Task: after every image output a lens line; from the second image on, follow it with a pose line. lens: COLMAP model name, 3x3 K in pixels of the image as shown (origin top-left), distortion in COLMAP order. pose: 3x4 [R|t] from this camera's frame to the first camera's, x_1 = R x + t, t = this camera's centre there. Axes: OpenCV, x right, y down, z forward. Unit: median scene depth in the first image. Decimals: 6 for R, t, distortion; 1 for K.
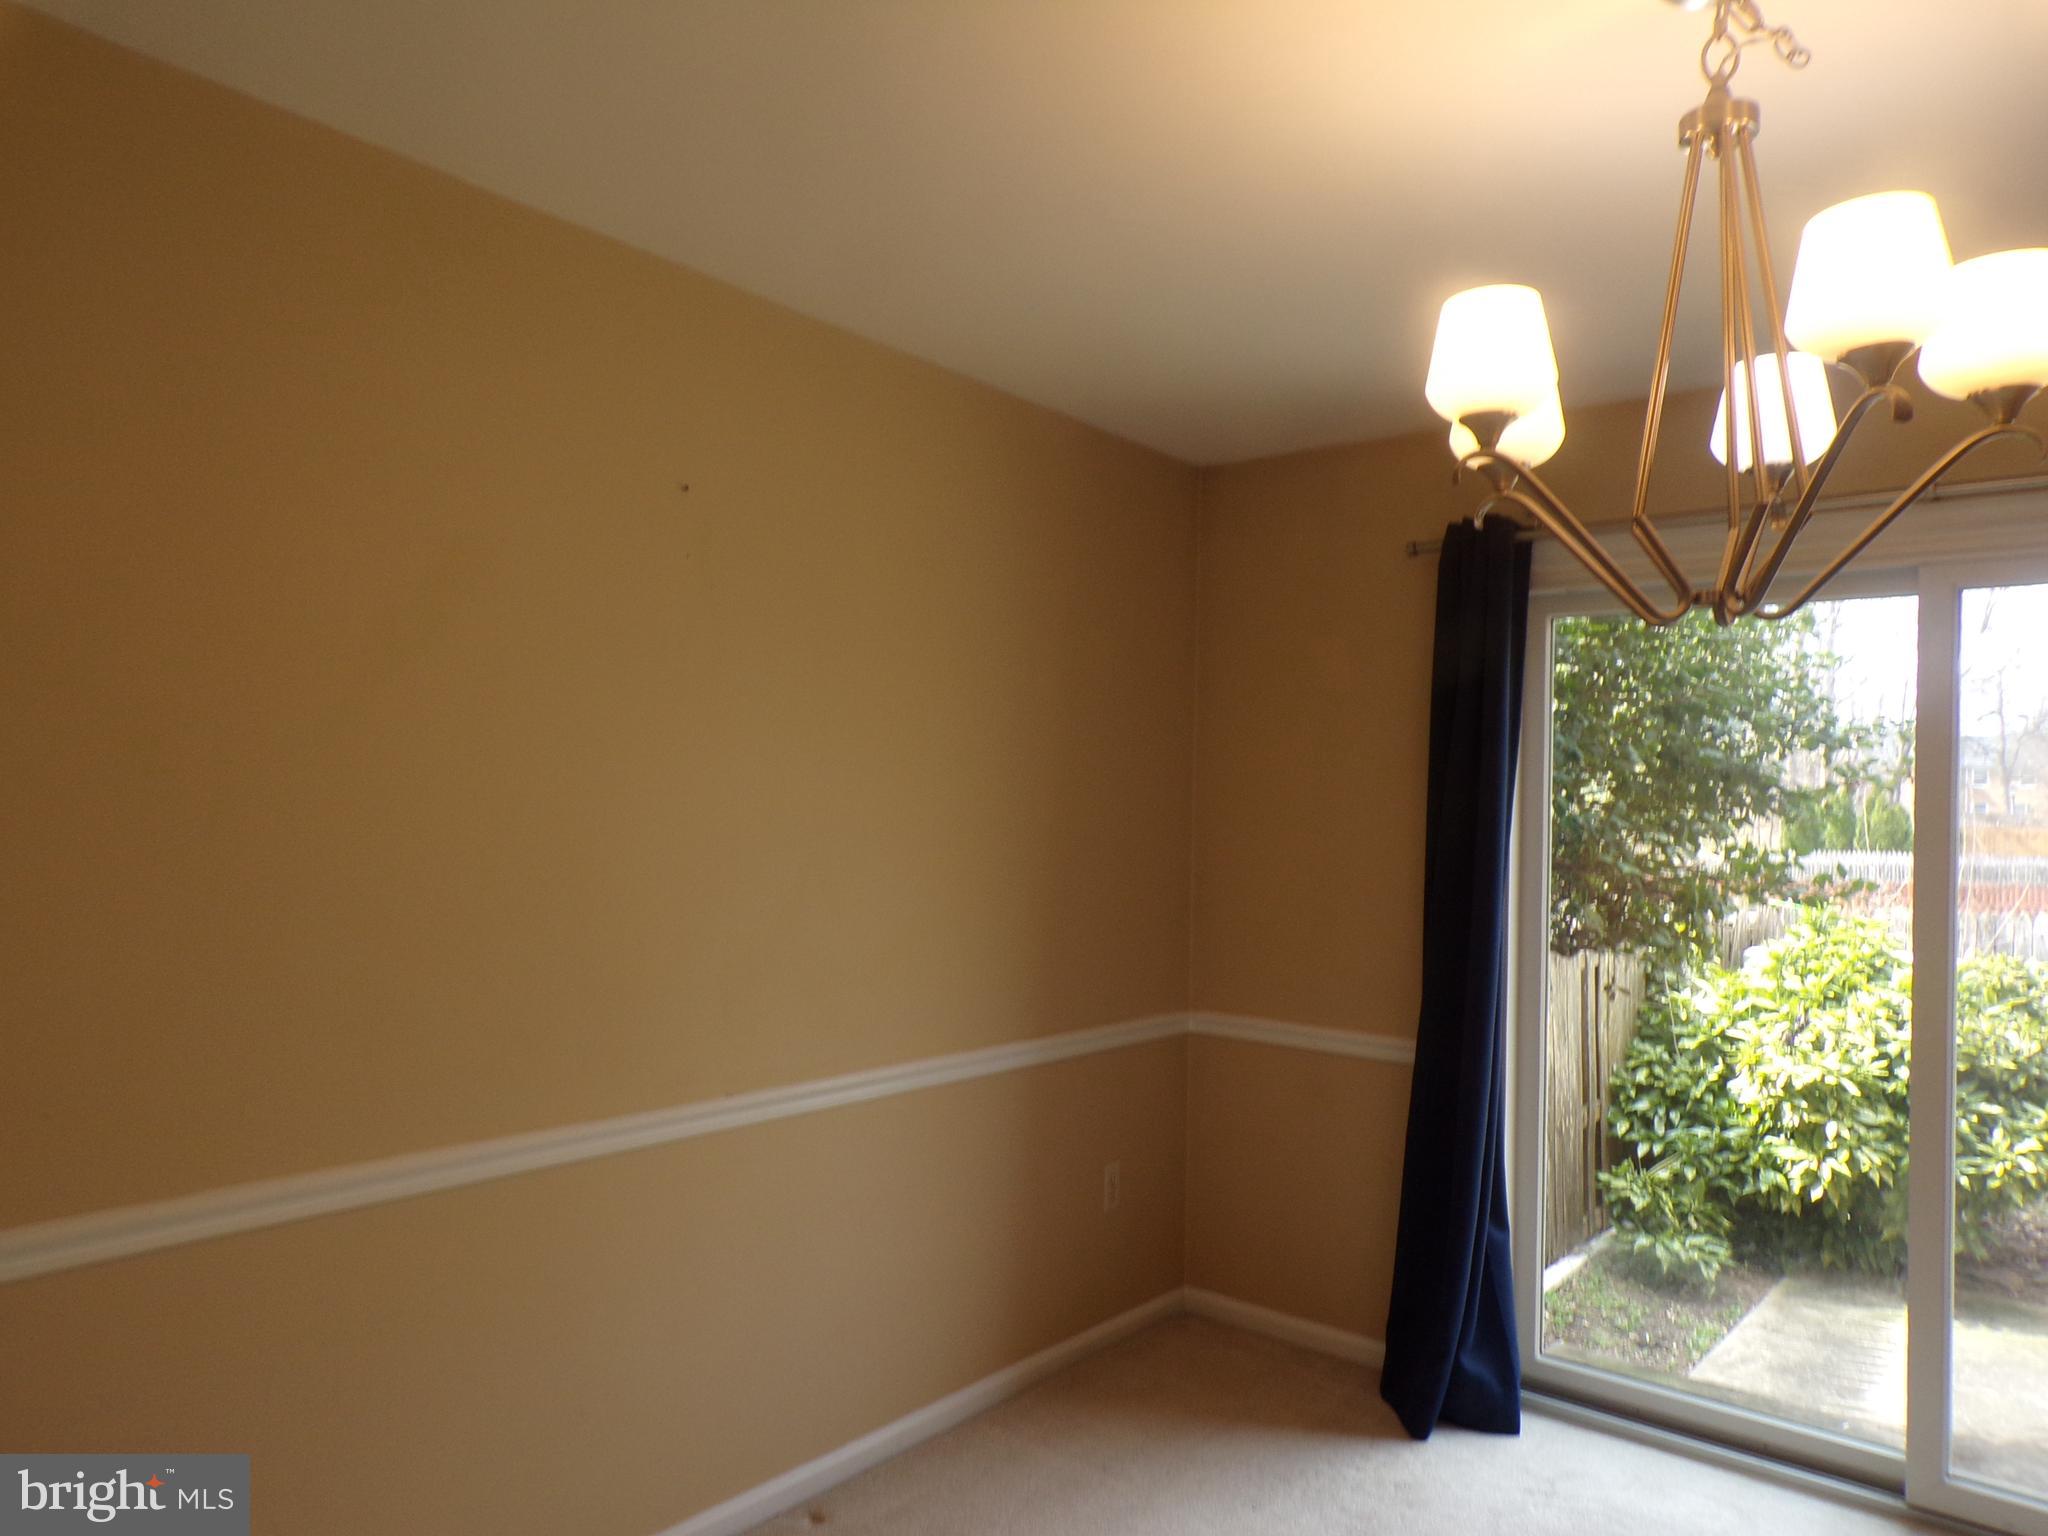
lens RADIAL K [[1386.0, 0, 1031.9], [0, 1386.0, 778.1], [0, 0, 1]] dist [0.004339, 0.001567]
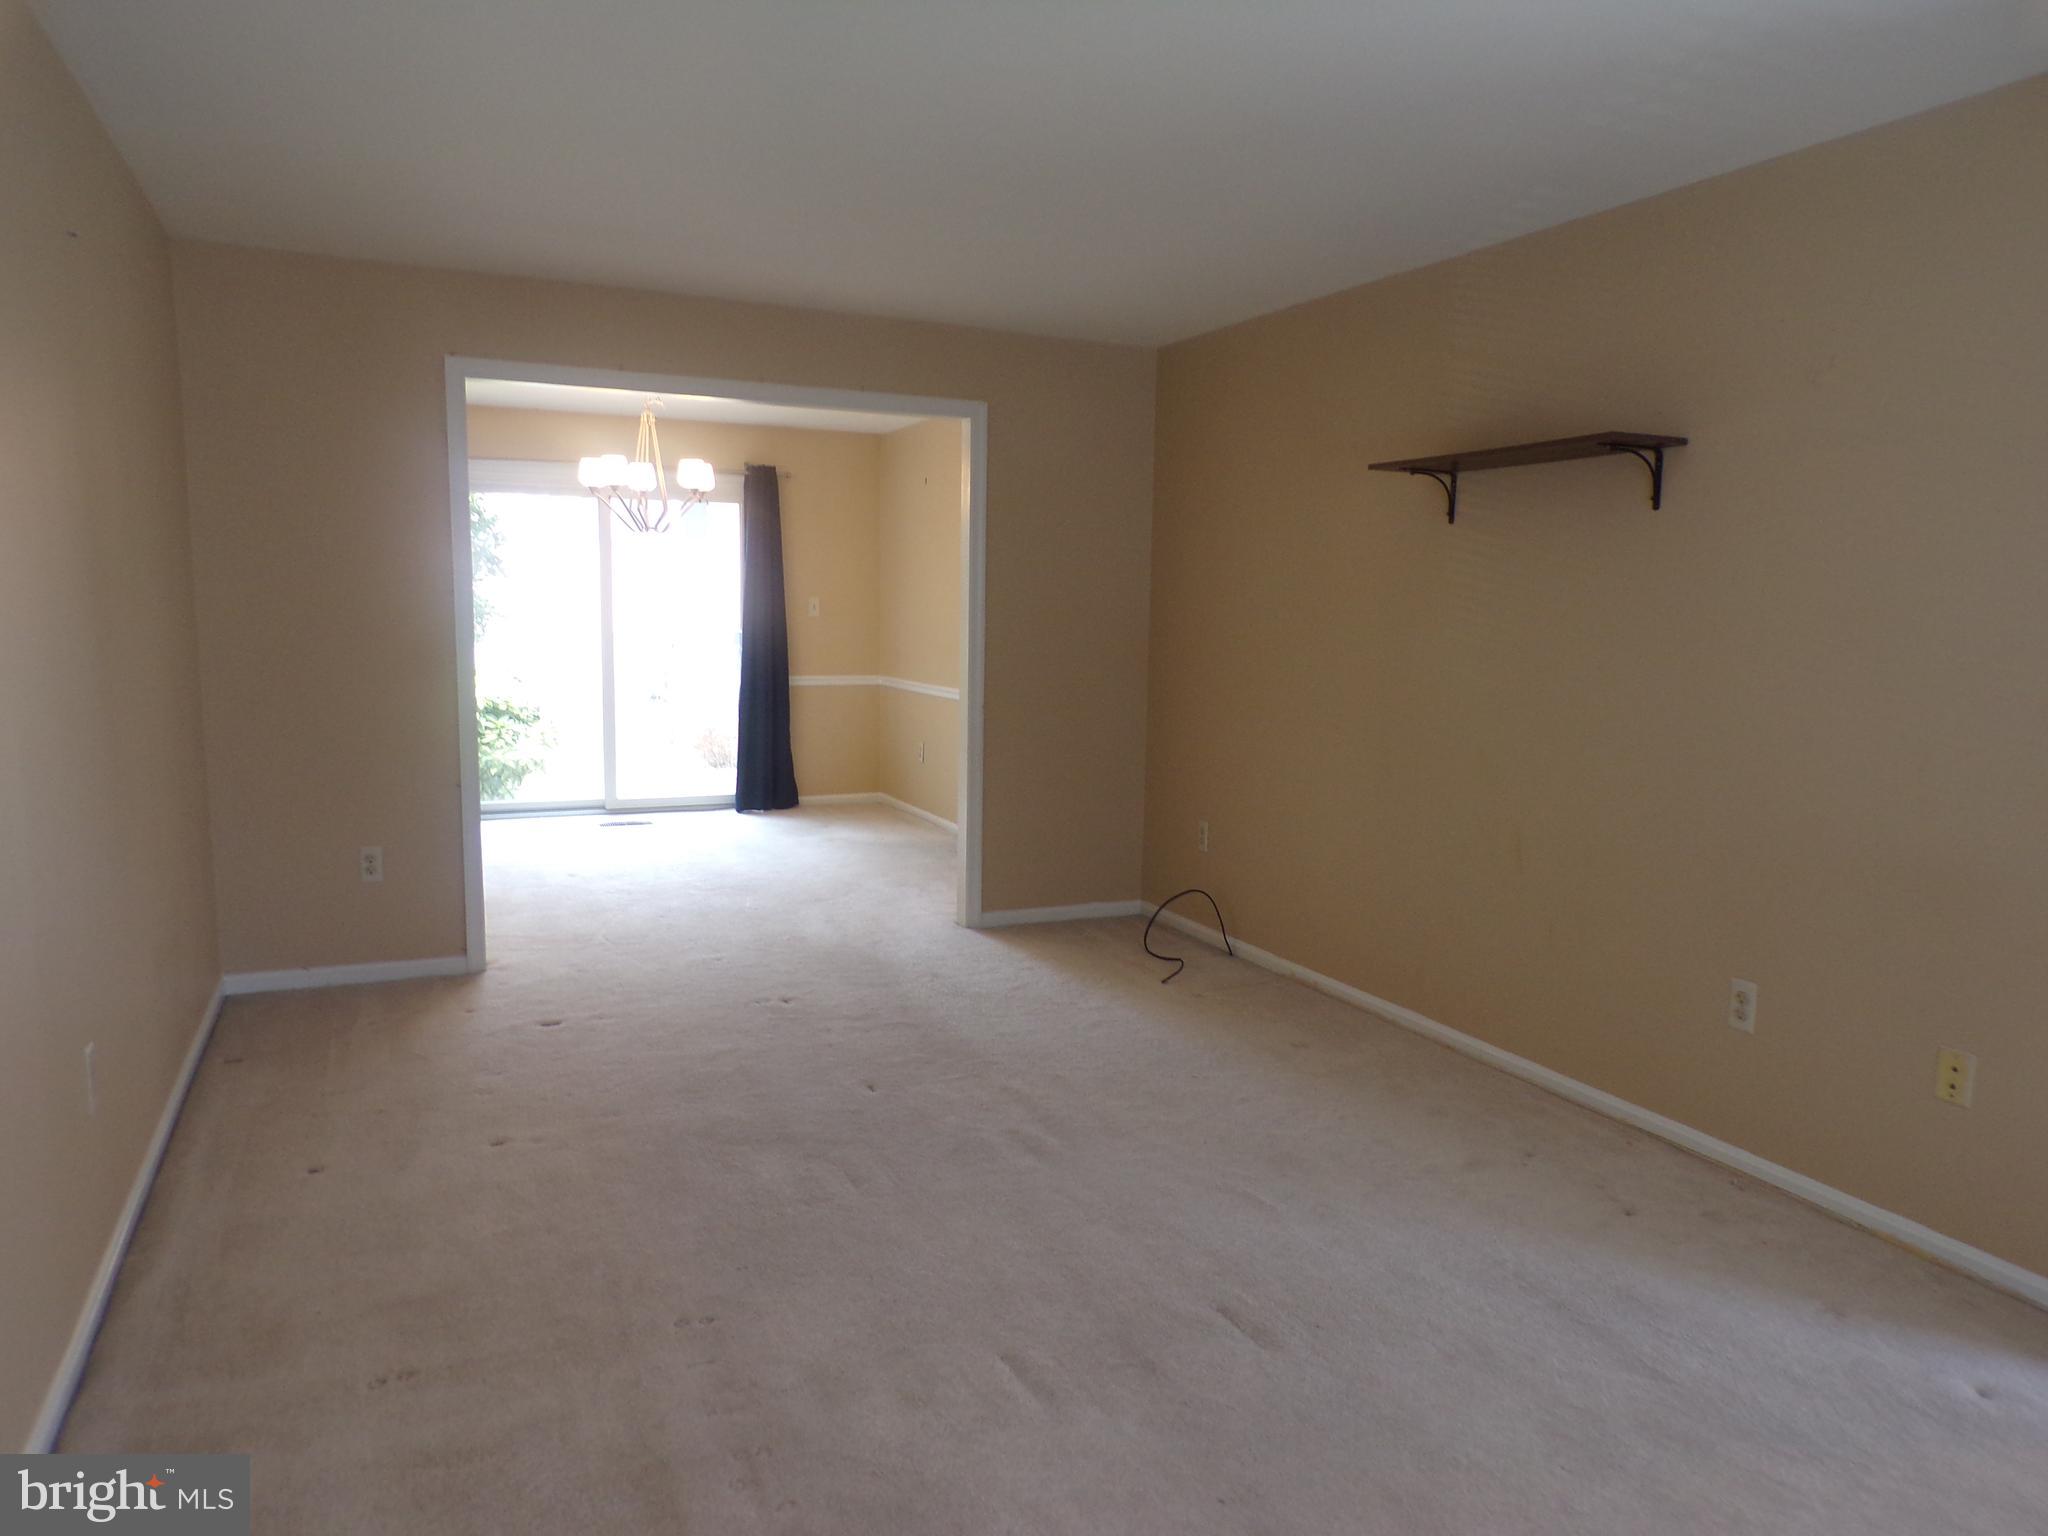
lens RADIAL K [[1386.0, 0, 1023.2], [0, 1386.0, 771.6], [0, 0, 1]] dist [0.004339, 0.001567]
pose [[0.445304, -0.139797, 0.884399, -0.738591], [-0.011760, 0.986738, 0.161895, -0.026356], [-0.895302, -0.082492, 0.437754, -0.509048]]
